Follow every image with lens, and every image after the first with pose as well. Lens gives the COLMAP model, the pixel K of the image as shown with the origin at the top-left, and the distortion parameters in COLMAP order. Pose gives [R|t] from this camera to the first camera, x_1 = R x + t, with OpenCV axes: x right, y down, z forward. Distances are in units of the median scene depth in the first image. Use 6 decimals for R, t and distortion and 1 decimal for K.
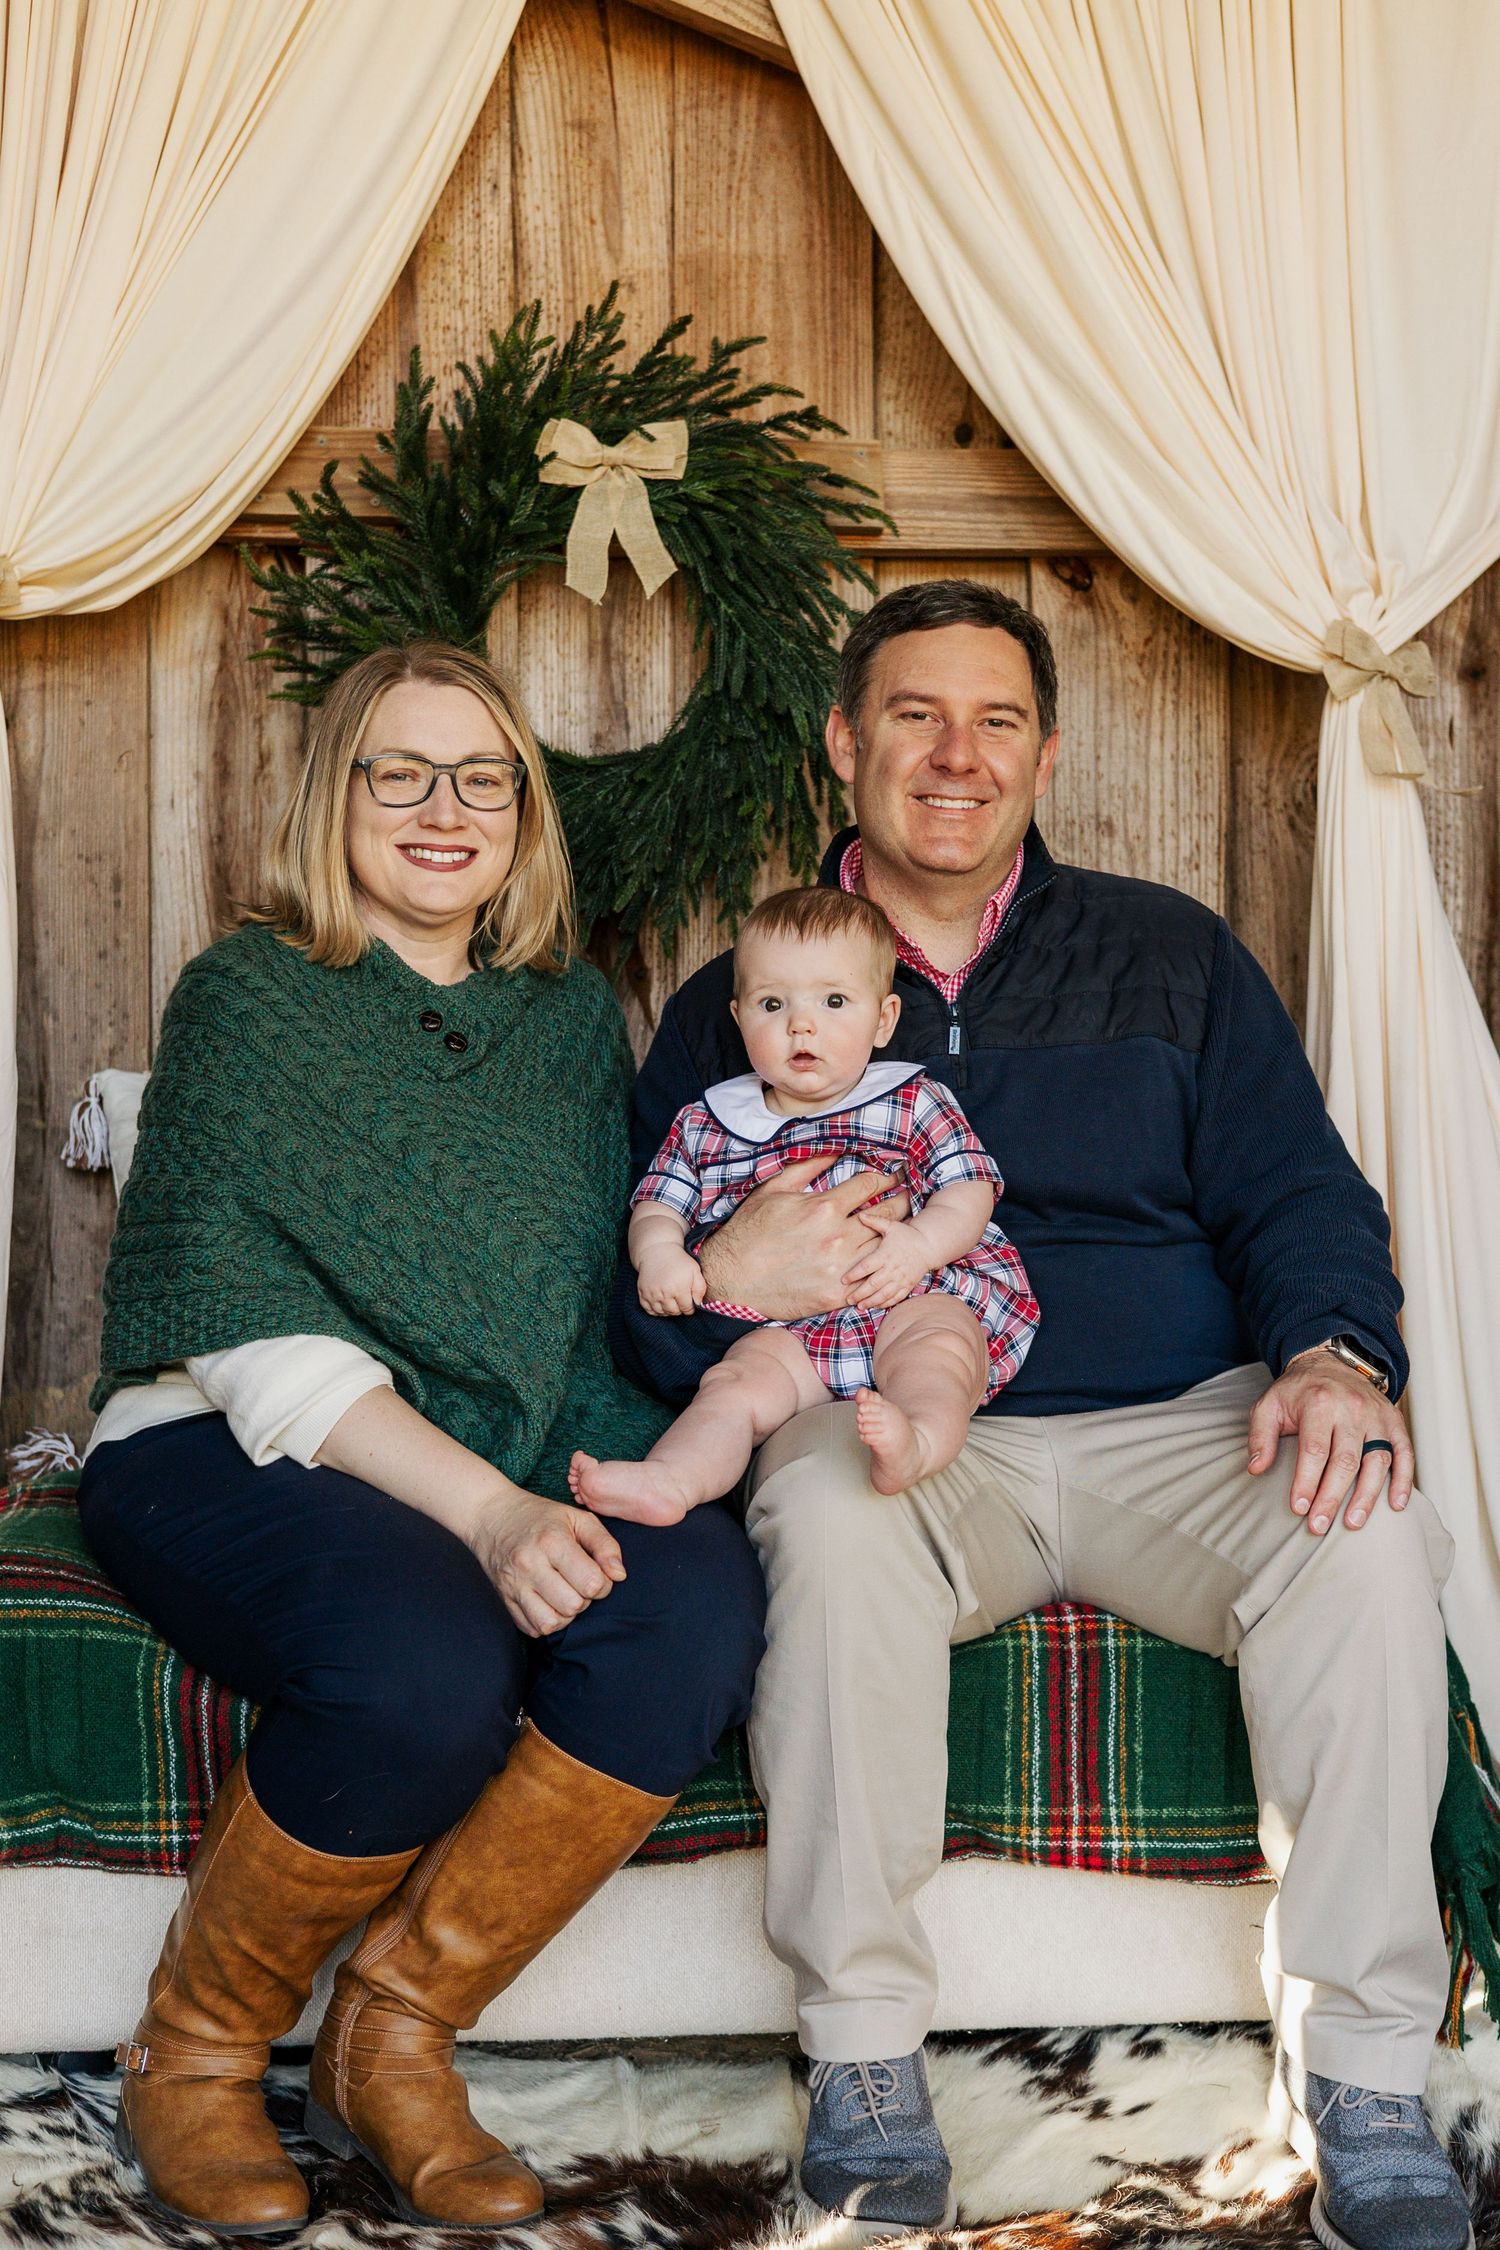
lens RADIAL K [[2958.7, 0, 750.0], [0, 2958.7, 1125.0], [0, 0, 1]] dist [0.112690, -0.475292]
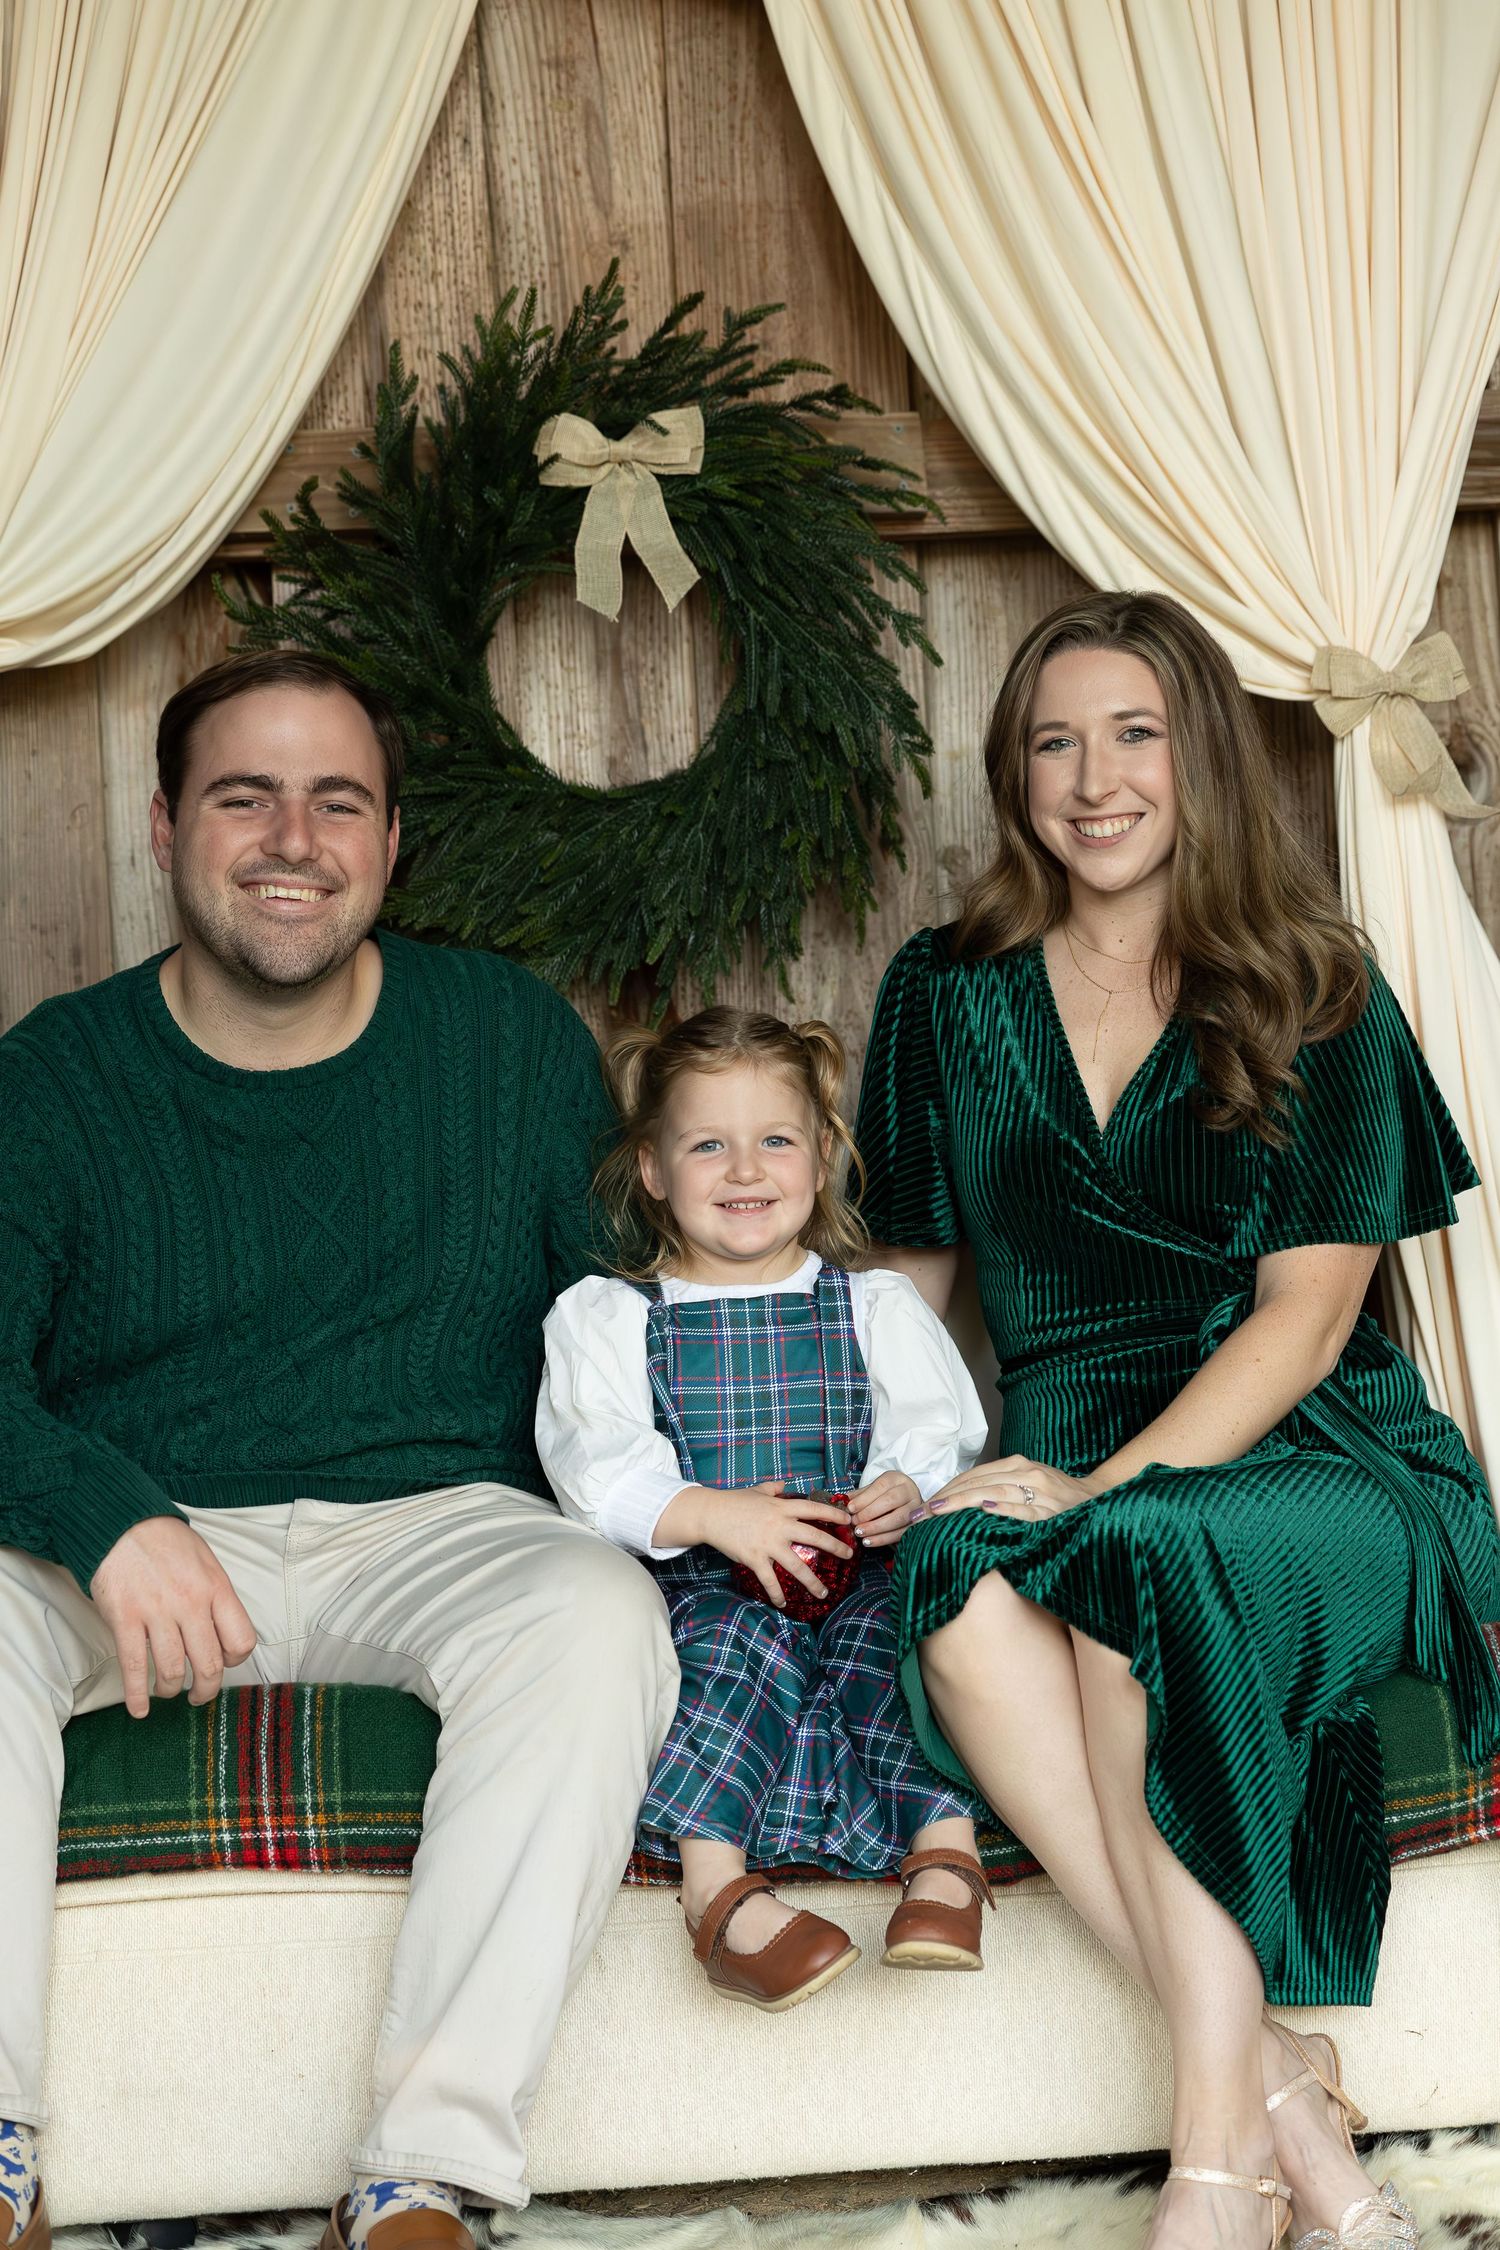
lens RADIAL K [[5278.9, 0, 750.0], [0, 5278.9, 1125.0], [0, 0, 1]] dist [-0.027678, 0.418260]
pose [[0.998708, -0.047409, 0.018288, -0.045512], [0.047567, 0.998834, -0.008301, -0.009141], [-0.017873, 0.009161, 0.999798, -0.569911]]
